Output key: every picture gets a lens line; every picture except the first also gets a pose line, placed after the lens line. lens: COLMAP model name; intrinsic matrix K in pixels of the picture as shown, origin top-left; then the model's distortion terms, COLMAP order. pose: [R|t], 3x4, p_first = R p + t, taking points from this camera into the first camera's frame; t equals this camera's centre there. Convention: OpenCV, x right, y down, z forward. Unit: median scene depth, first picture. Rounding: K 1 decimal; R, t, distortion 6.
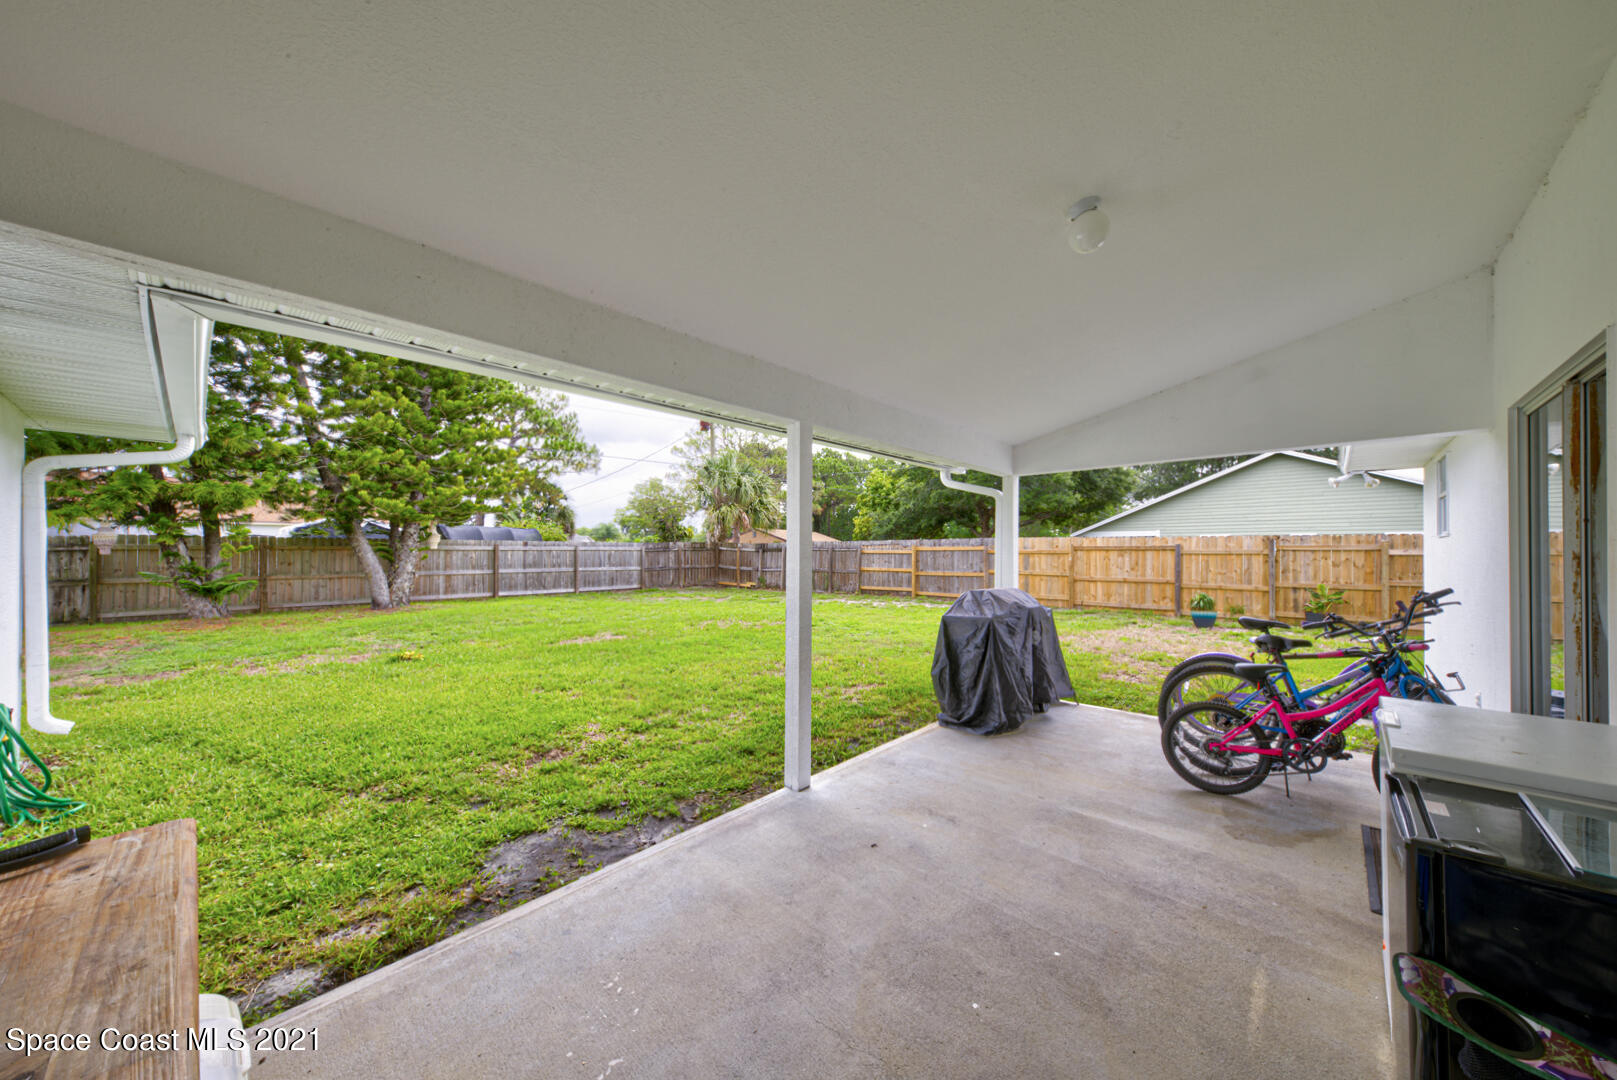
lens RADIAL K [[547.5, 0, 813.4], [0, 547.5, 546.9], [0, 0, 1]] dist [0.009964, -0.000757]
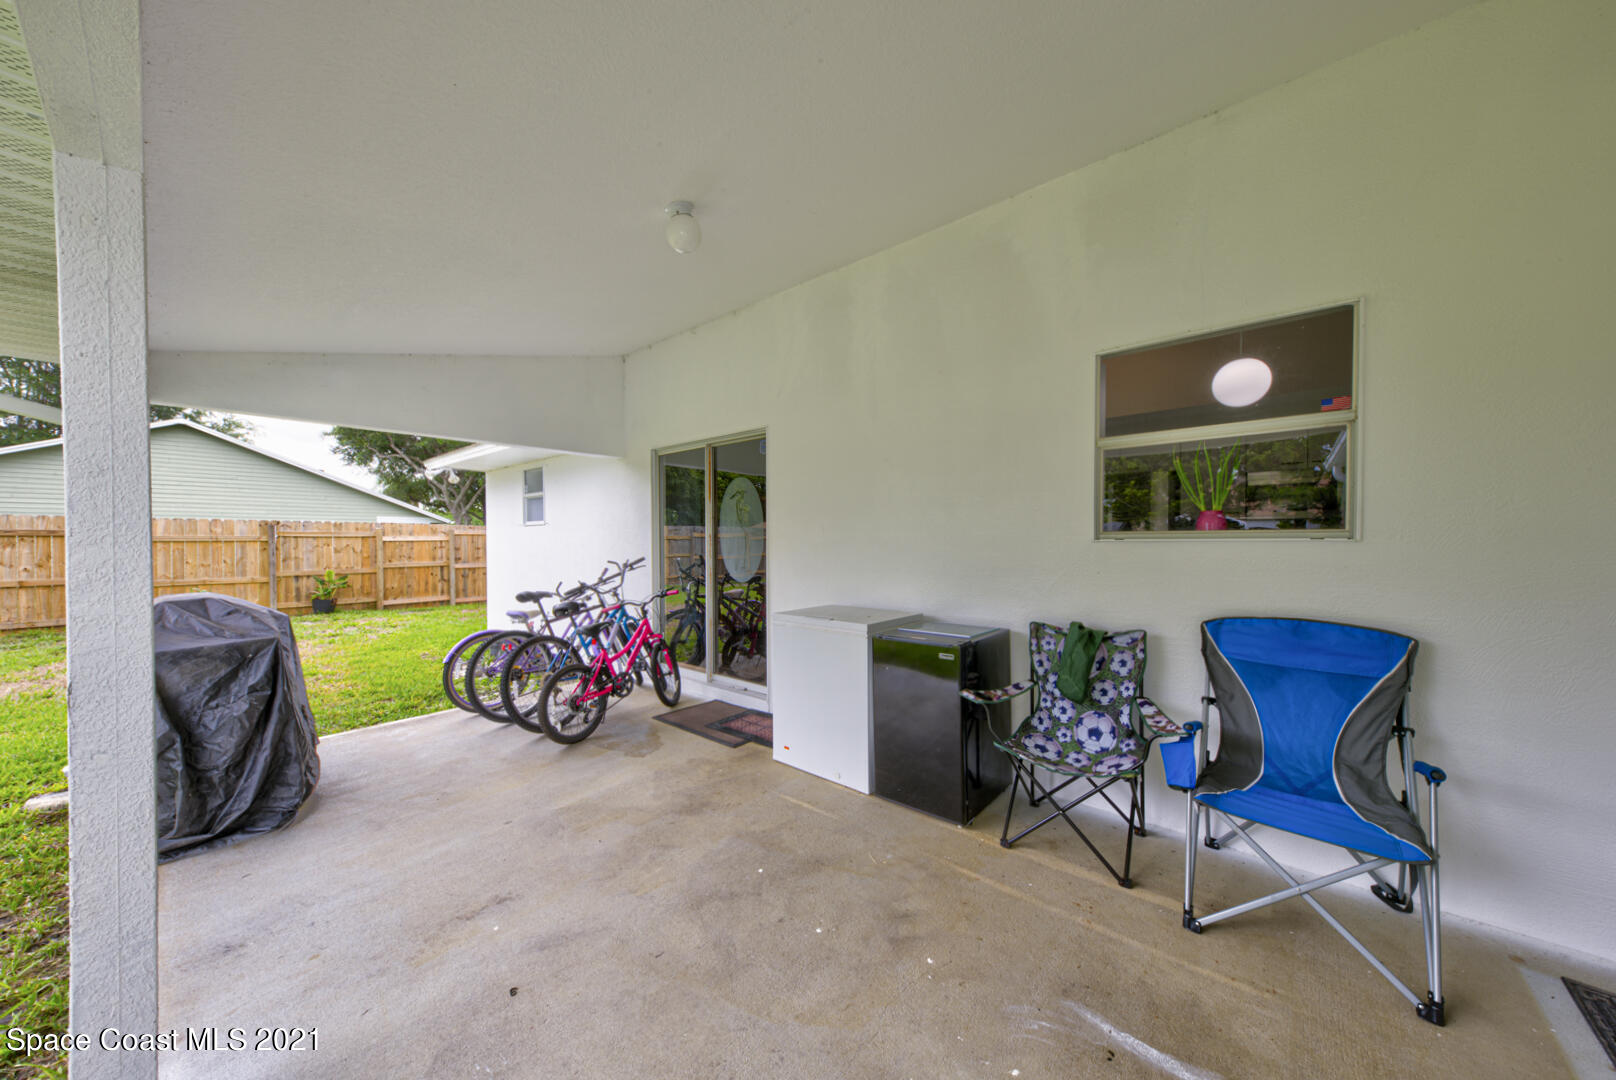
lens RADIAL K [[547.1, 0, 809.8], [0, 547.1, 543.6], [0, 0, 1]] dist [0.009964, -0.000757]
pose [[-0.033597, -0.009703, 0.999388, -0.114543], [-0.004129, 0.999946, 0.009570, 0.005280], [-0.999427, -0.003805, -0.033635, 0.149494]]
